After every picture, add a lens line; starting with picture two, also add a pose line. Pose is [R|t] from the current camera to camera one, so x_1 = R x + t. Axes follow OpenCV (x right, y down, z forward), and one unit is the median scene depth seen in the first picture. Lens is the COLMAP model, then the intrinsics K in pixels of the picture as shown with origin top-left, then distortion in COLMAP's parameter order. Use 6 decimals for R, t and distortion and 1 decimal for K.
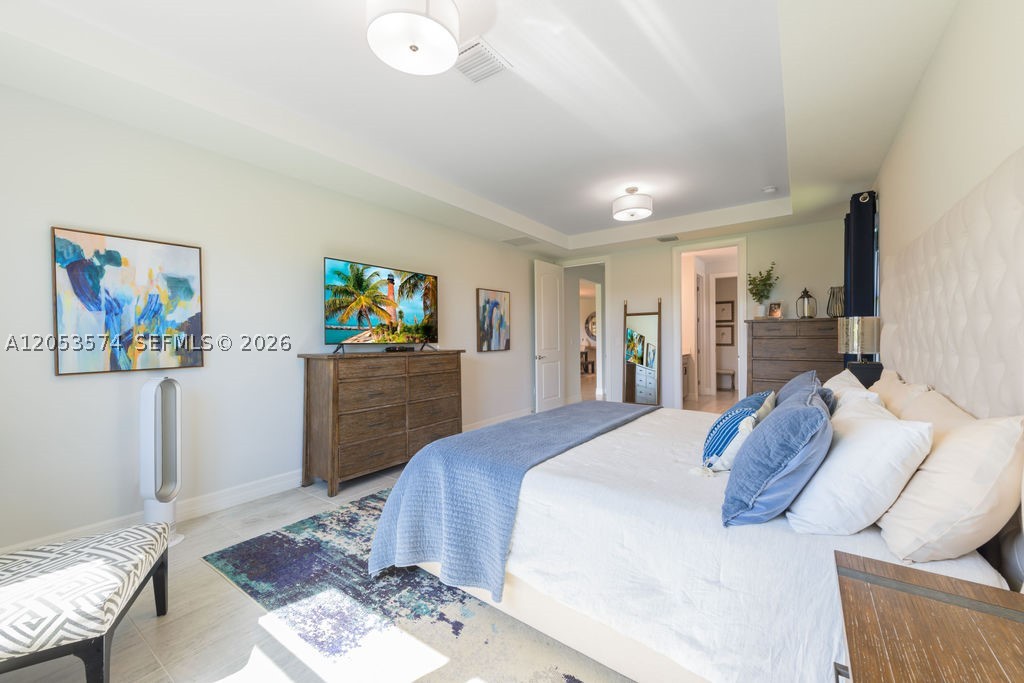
lens RADIAL K [[407.6, 0, 518.6], [0, 407.6, 338.5], [0, 0, 1]] dist [0.001317, -0.000033]
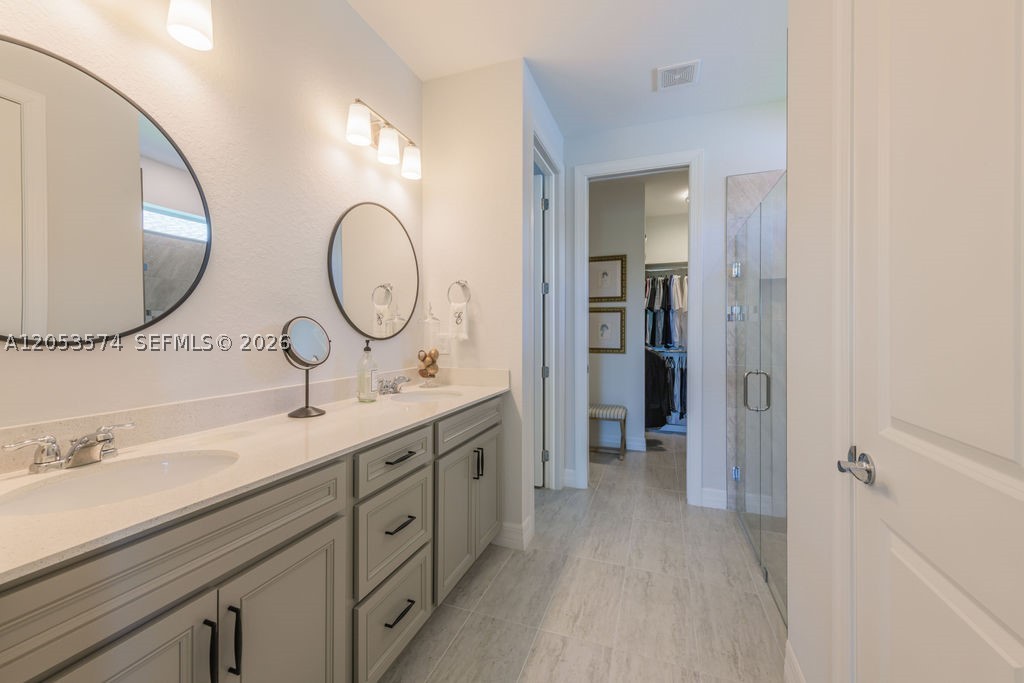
lens RADIAL K [[407.6, 0, 512.1], [0, 407.6, 336.2], [0, 0, 1]] dist [0.001317, -0.000033]
pose [[0.967087, 0.003070, 0.254427, 0.288070], [-0.005815, 0.999933, 0.010039, -0.005226], [-0.254379, -0.011189, 0.967040, 0.587708]]
